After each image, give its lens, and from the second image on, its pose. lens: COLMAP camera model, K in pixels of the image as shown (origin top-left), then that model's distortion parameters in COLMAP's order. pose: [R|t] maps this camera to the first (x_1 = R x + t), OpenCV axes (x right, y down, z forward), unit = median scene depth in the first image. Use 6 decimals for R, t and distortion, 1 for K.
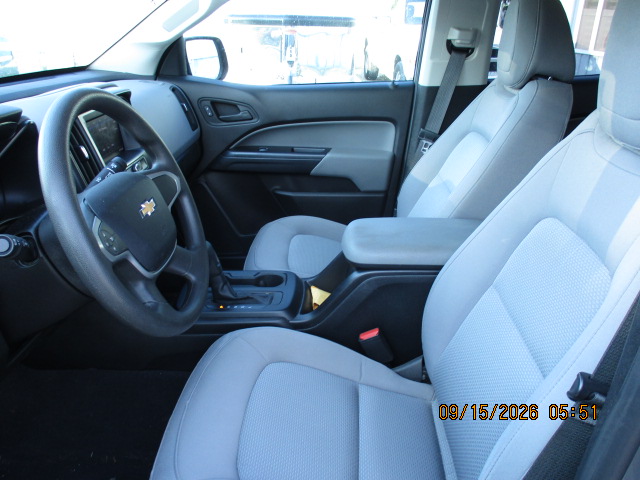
lens RADIAL K [[537.4, 0, 314.4], [0, 537.4, 238.1], [0, 0, 1]] dist [-0.024077, 0.005779]
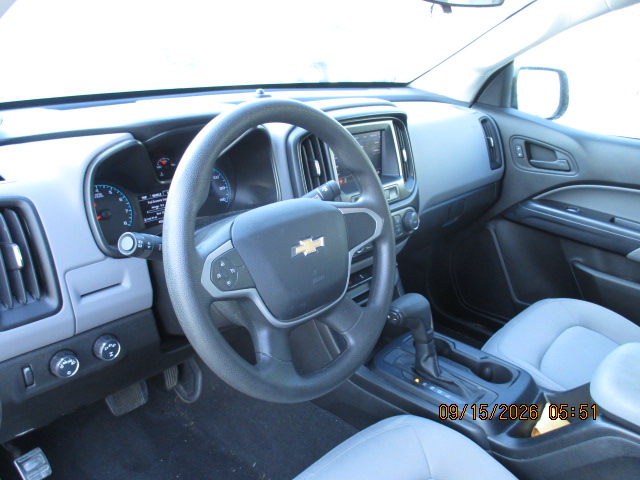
lens RADIAL K [[537.4, 0, 314.4], [0, 537.4, 238.1], [0, 0, 1]] dist [-0.024077, 0.005779]
pose [[0.771479, 0.277783, -0.572412, 0.080369], [-0.303143, 0.951461, 0.053163, -0.052715], [0.559396, 0.132508, 0.818241, 0.139536]]
